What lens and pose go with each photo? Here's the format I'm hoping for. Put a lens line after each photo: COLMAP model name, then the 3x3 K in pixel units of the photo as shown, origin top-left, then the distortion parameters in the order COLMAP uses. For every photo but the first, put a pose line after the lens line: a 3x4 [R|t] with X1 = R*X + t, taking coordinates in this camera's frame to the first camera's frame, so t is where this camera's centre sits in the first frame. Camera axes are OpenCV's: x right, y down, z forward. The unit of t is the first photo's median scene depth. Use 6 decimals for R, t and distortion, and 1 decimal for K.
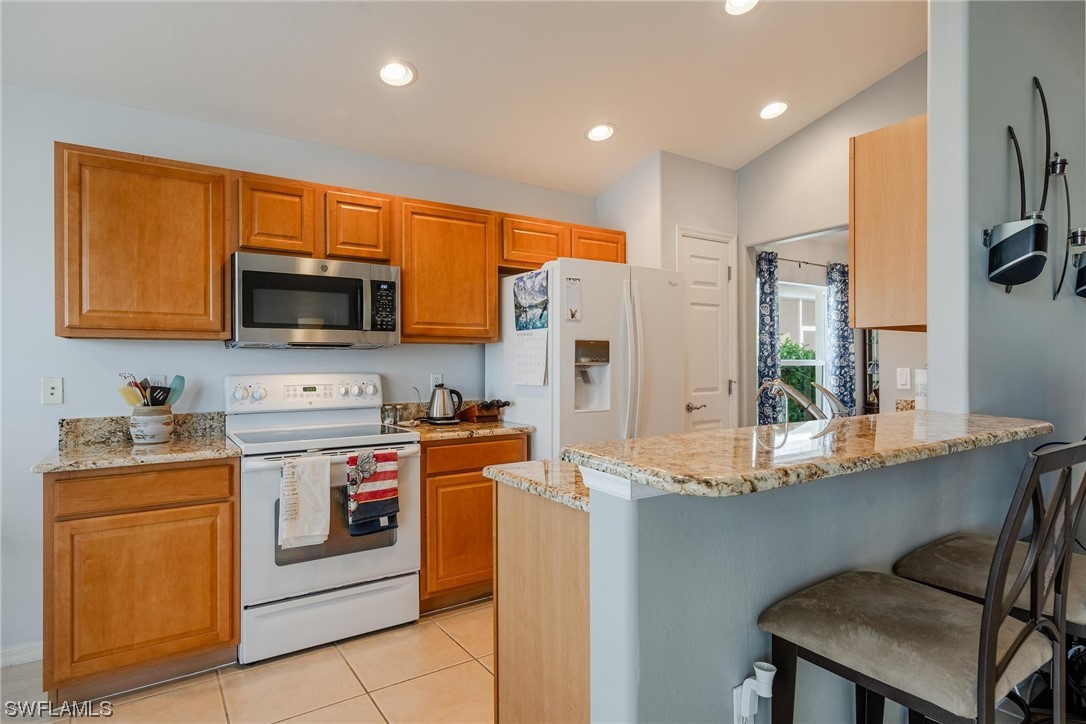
lens RADIAL K [[592.0, 0, 560.0], [0, 592.0, 363.9], [0, 0, 1]] dist [0.005991, -0.002015]
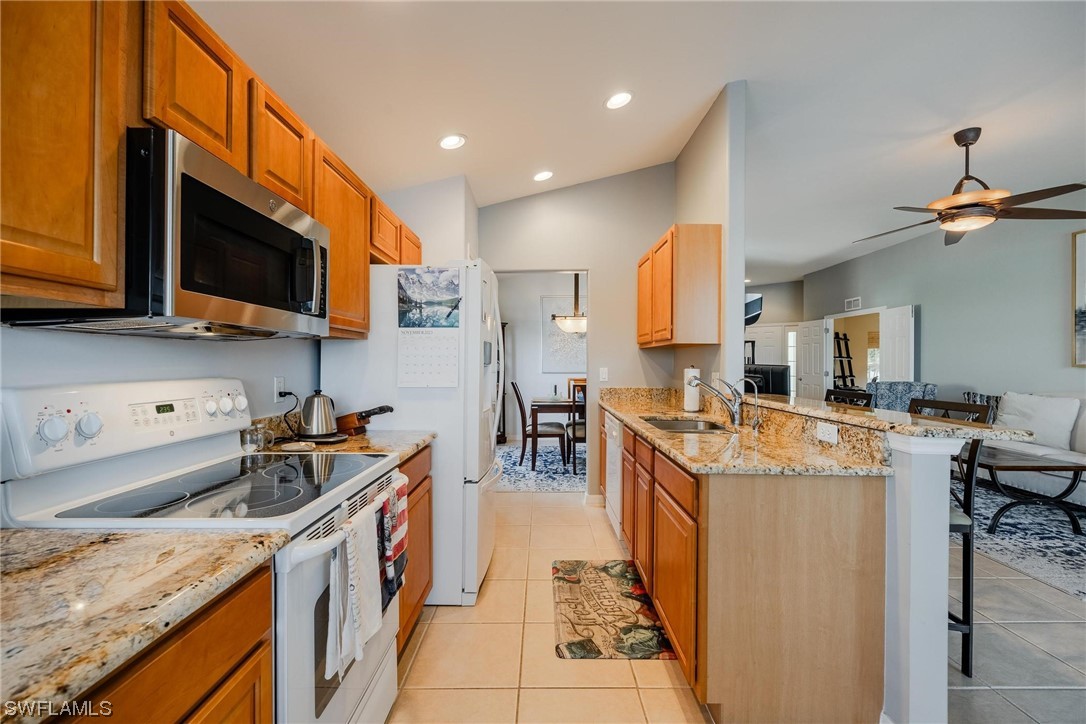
lens RADIAL K [[468.8, 0, 542.3], [0, 468.8, 362.5], [0, 0, 1]] dist [-0.003356, 0.002190]
pose [[0.566378, 0.007810, 0.824109, -0.666224], [-0.007017, 0.999965, -0.004654, -0.001221], [-0.824116, -0.003147, 0.566412, 0.520606]]
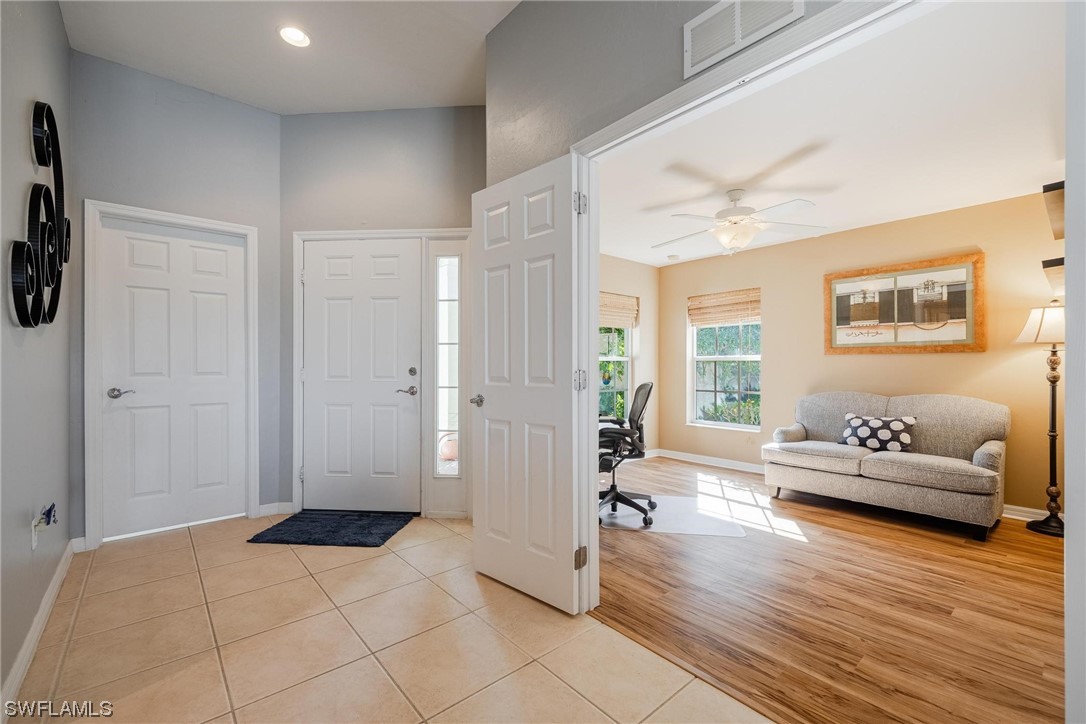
lens RADIAL K [[465.8, 0, 550.0], [0, 465.8, 365.2], [0, 0, 1]] dist [0.004716, 0.000334]
pose [[-0.109311, 0.007844, 0.993977, 2.344947], [0.000312, 0.999969, -0.007857, 0.030752], [-0.994008, -0.000548, -0.109310, 0.870141]]
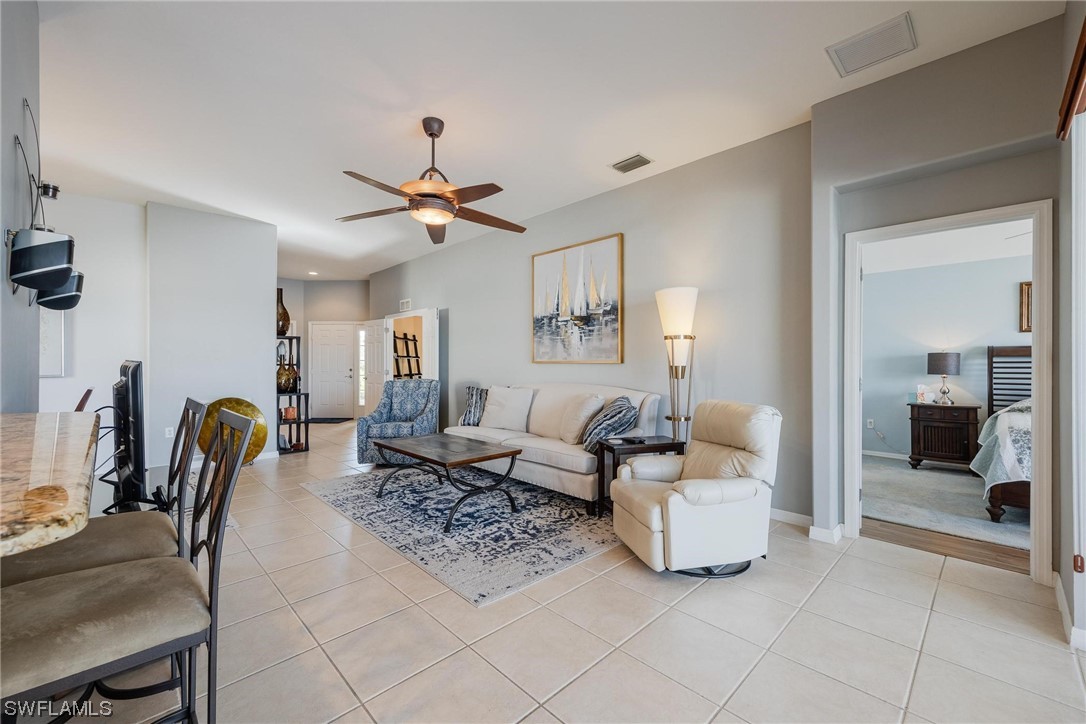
lens RADIAL K [[441.3, 0, 536.4], [0, 441.3, 364.1], [0, 0, 1]] dist [0.004277, 0.000086]
pose [[-0.162643, 0.003385, 0.986679, -0.138947], [0.002522, 0.999992, -0.003015, 0.003838], [-0.986682, 0.001998, -0.162650, 0.195868]]
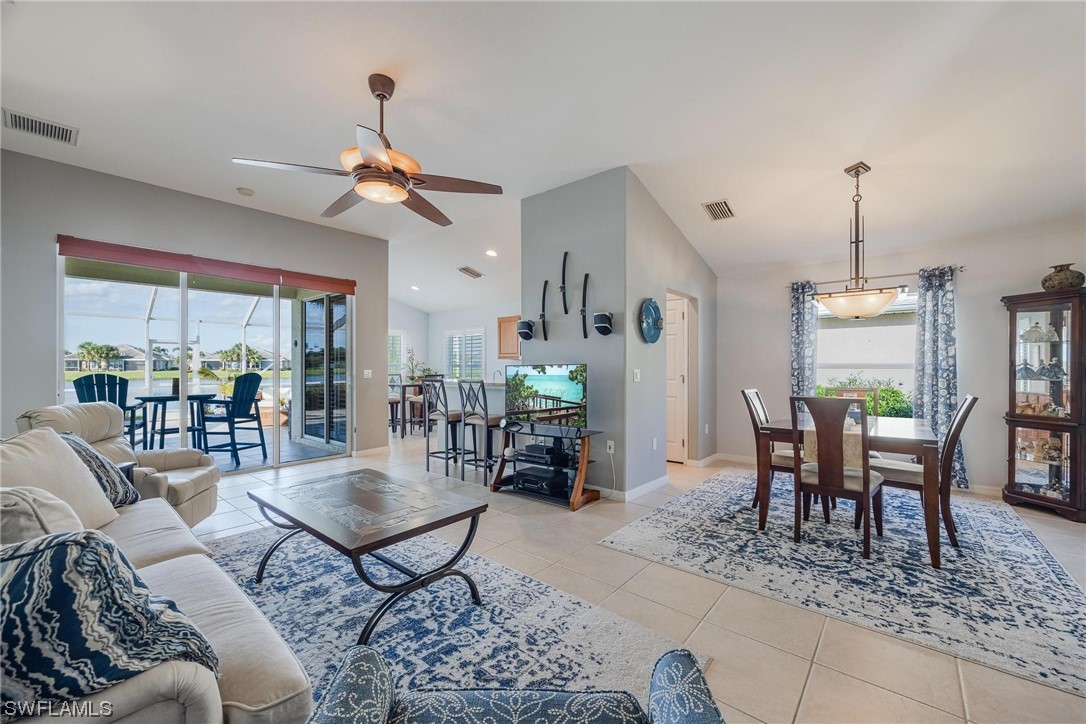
lens RADIAL K [[441.3, 0, 545.3], [0, 441.3, 357.3], [0, 0, 1]] dist [0.004277, 0.000086]
pose [[0.267254, -0.013176, -0.963536, 2.226915], [-0.002813, 0.999892, -0.014453, -0.009359], [0.963622, 0.006573, 0.267188, 0.371120]]
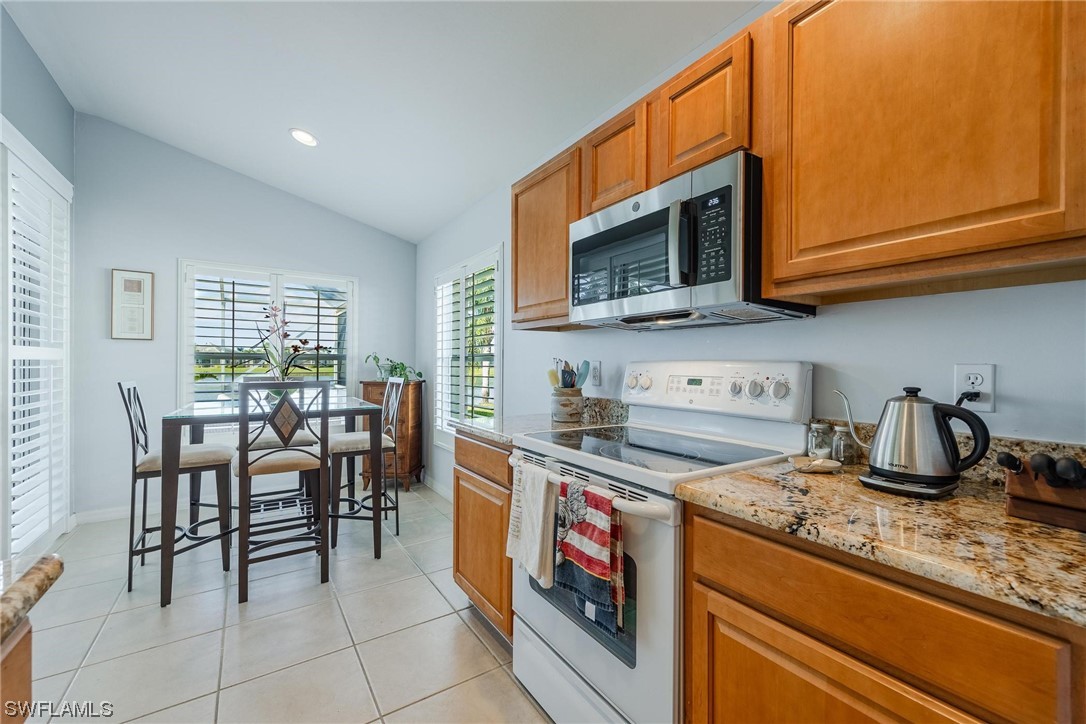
lens RADIAL K [[441.3, 0, 539.6], [0, 441.3, 364.0], [0, 0, 1]] dist [0.004277, 0.000086]
pose [[-0.023260, 0.004573, -0.999719, 0.131651], [-0.005940, 0.999971, 0.004712, 0.022132], [0.999712, 0.006048, -0.023232, 0.939143]]
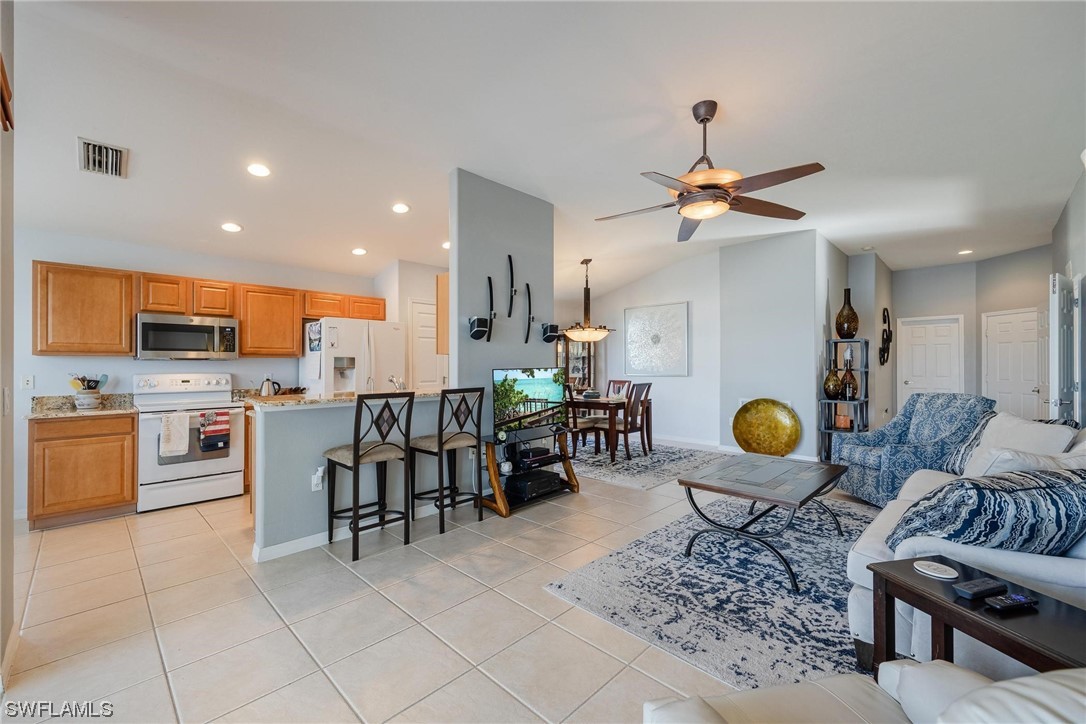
lens RADIAL K [[441.3, 0, 547.7], [0, 441.3, 365.4], [0, 0, 1]] dist [0.004277, 0.000086]
pose [[0.979672, 0.004787, 0.200549, 0.503699], [-0.004453, 0.999988, -0.002121, -0.013573], [-0.200557, 0.001185, 0.979681, -0.736976]]
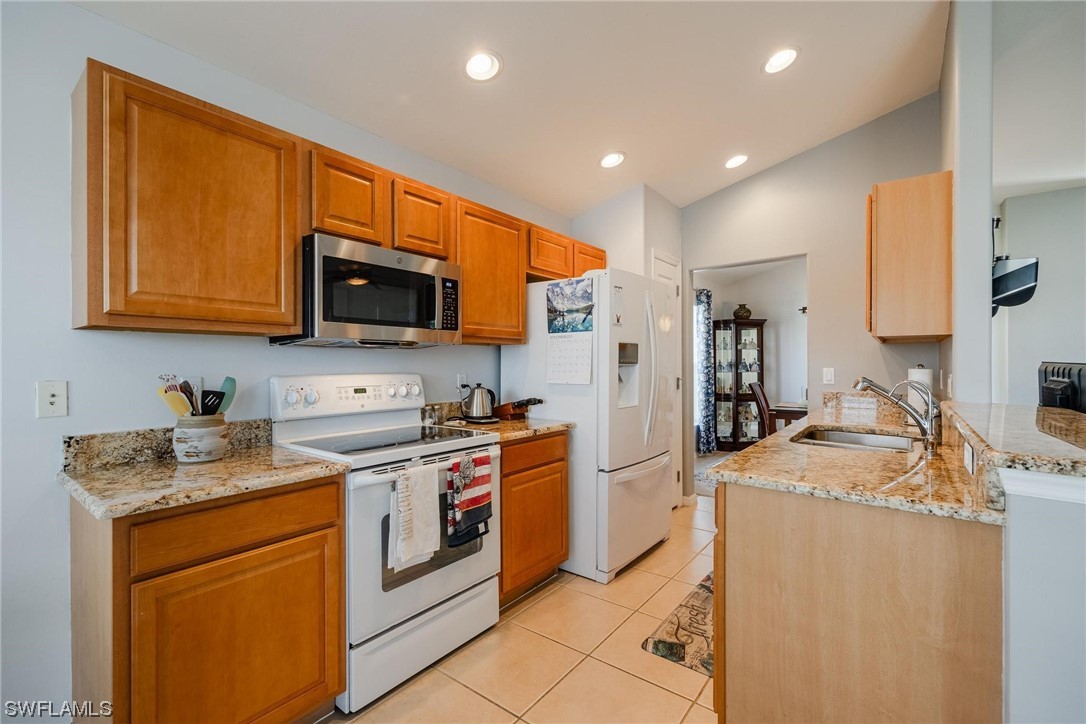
lens RADIAL K [[468.8, 0, 542.5], [0, 468.8, 364.7], [0, 0, 1]] dist [-0.003356, 0.002190]
pose [[0.952324, 0.002214, 0.305080, -0.426629], [-0.002296, 0.999997, -0.000089, 0.001185], [-0.305079, -0.000616, 0.952327, 0.242700]]
